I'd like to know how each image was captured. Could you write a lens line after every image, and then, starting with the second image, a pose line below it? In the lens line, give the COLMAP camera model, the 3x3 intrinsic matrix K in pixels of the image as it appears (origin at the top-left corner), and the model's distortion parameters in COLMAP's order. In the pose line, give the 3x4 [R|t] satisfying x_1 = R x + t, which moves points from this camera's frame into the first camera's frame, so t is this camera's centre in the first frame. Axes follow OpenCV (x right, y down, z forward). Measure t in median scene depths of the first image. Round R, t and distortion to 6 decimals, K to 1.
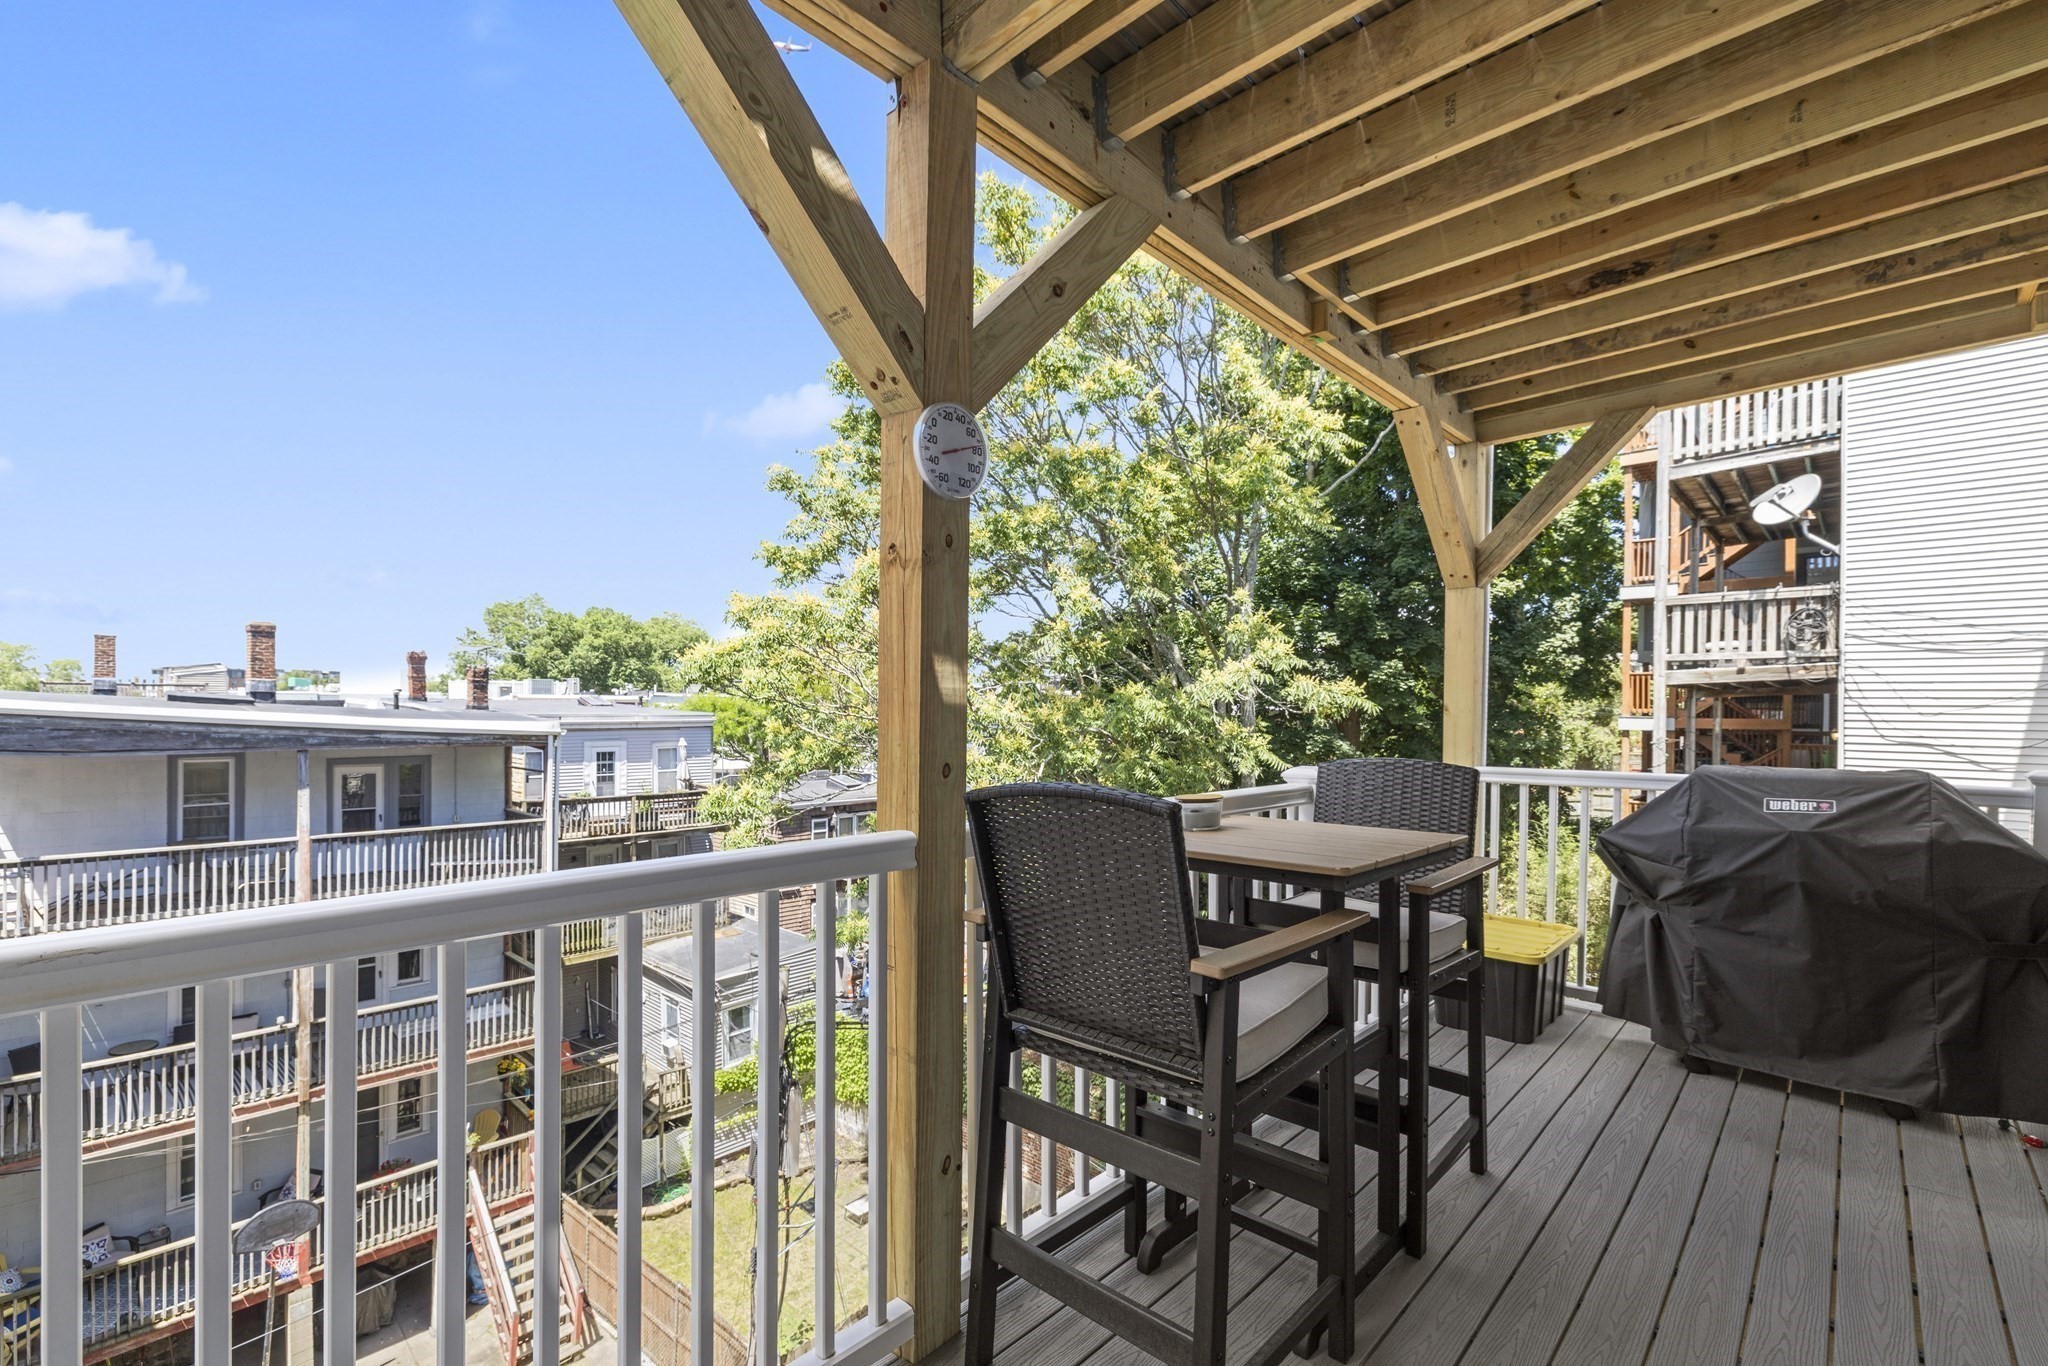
lens RADIAL K [[879.2, 0, 1004.0], [0, 879.2, 718.0], [0, 0, 1]] dist [-0.001414, -0.000170]
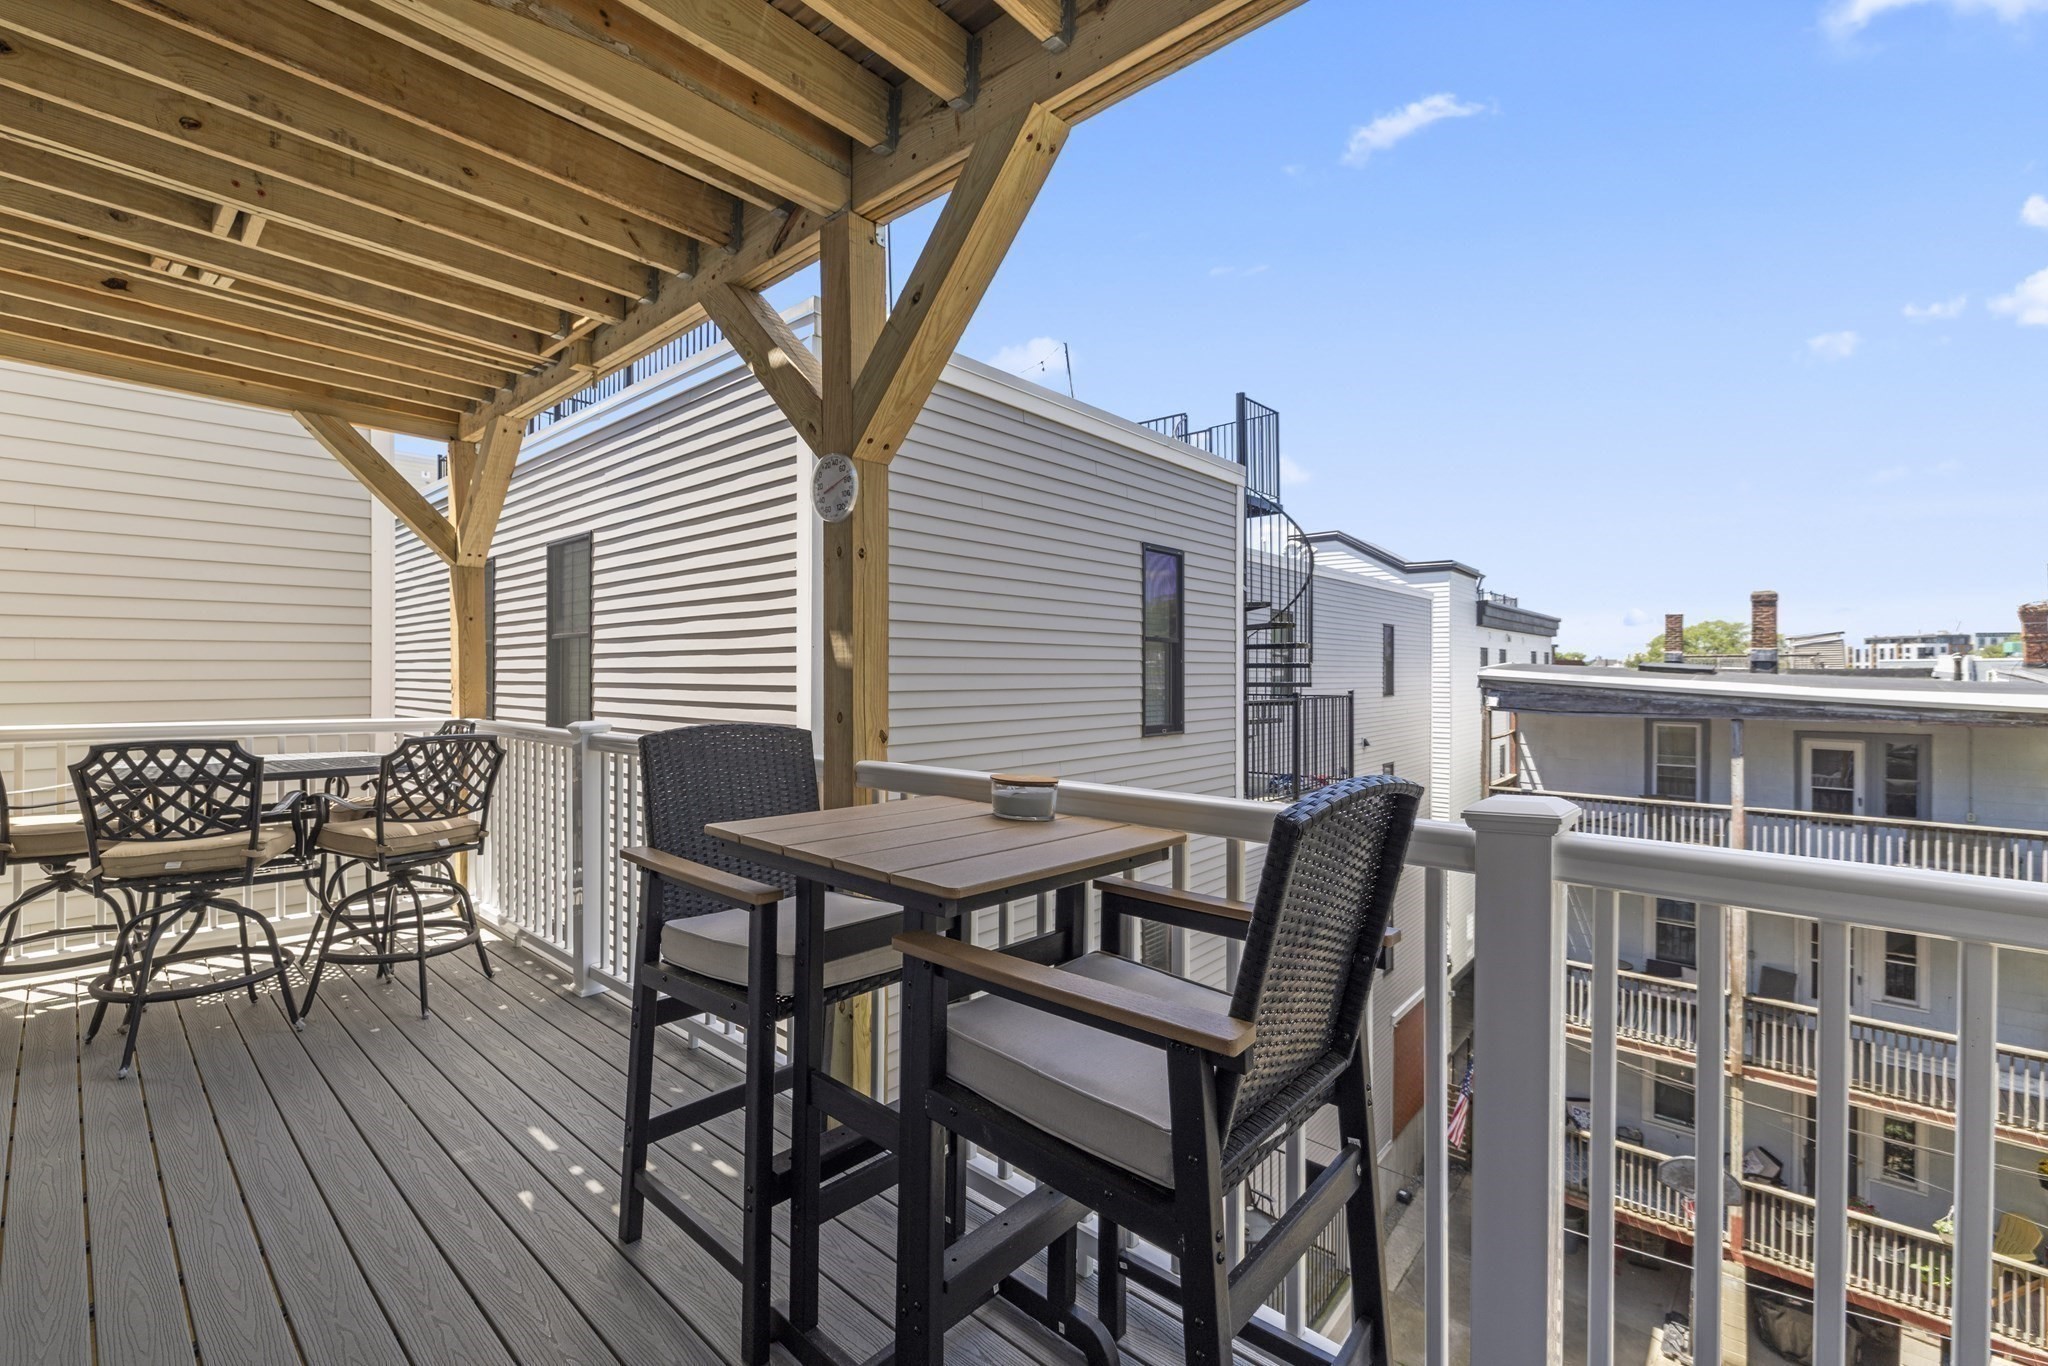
lens RADIAL K [[879.2, 0, 1021.4], [0, 879.2, 674.4], [0, 0, 1]] dist [-0.001414, -0.000170]
pose [[0.043234, -0.002413, -0.999062, 0.146082], [-0.012294, 0.999920, -0.002947, -0.001086], [0.998989, 0.012410, 0.043200, 0.135972]]
